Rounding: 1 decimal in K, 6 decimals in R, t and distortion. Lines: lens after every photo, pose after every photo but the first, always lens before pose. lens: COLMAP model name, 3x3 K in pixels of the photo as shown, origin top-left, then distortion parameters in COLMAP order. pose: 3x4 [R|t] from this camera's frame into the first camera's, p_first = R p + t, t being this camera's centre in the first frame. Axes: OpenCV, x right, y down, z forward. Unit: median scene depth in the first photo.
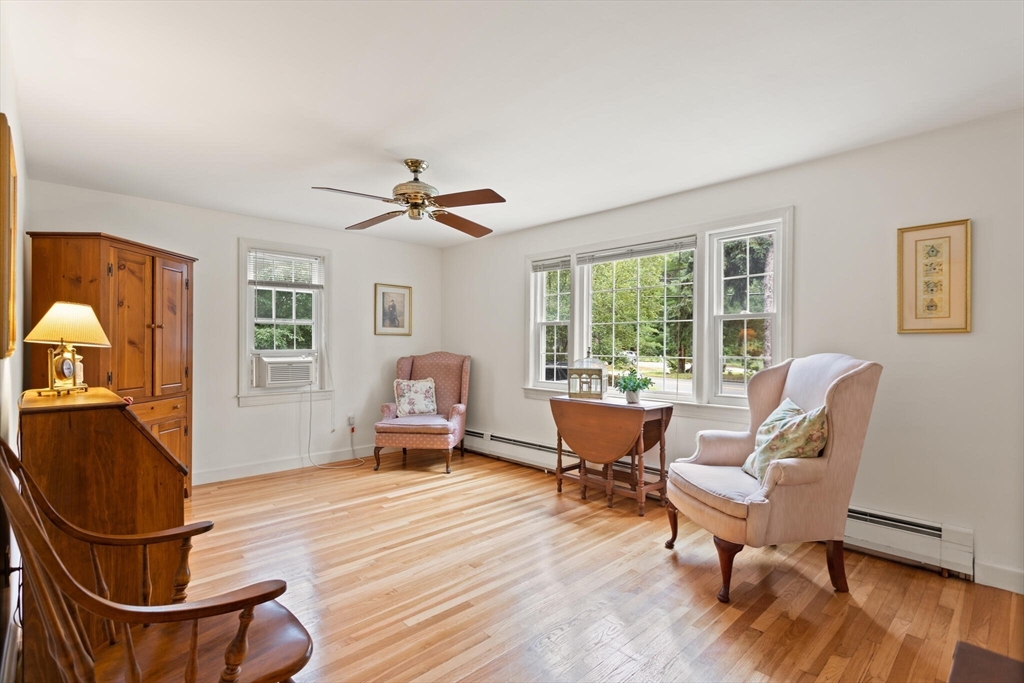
lens RADIAL K [[497.6, 0, 511.5], [0, 497.6, 336.9], [0, 0, 1]] dist [-0.001357, -0.000056]
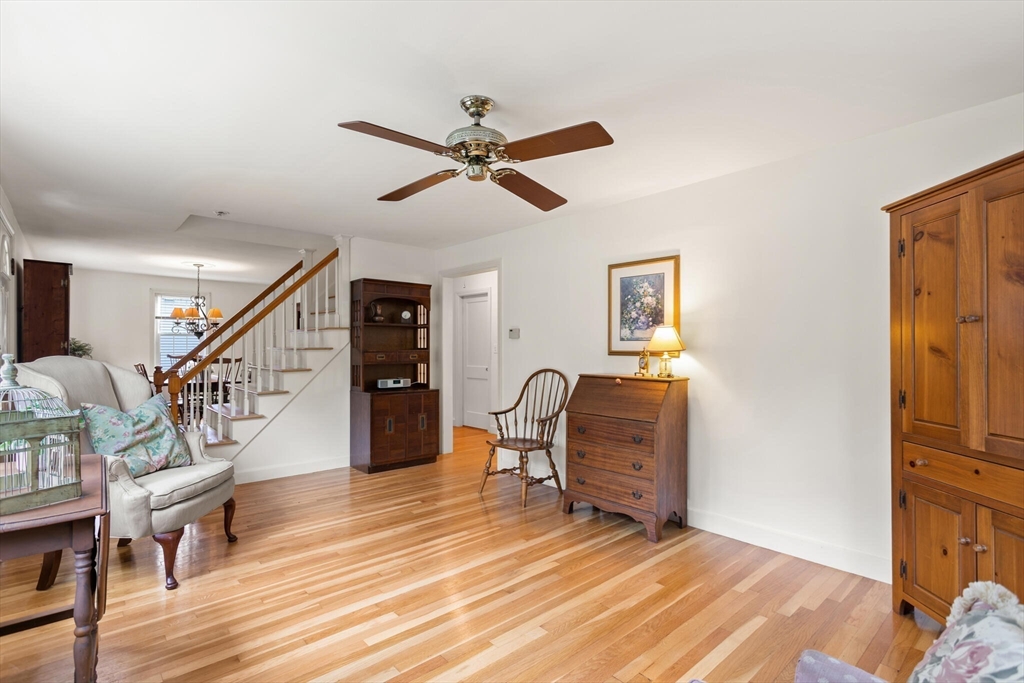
lens RADIAL K [[490.0, 0, 512.0], [0, 490.0, 344.9], [0, 0, 1]] dist [-0.003919, -0.000015]
pose [[-0.999496, -0.000724, 0.031723, -0.262691], [-0.000758, 0.999999, -0.001054, 0.005723], [-0.031723, -0.001078, -0.999496, 1.673979]]
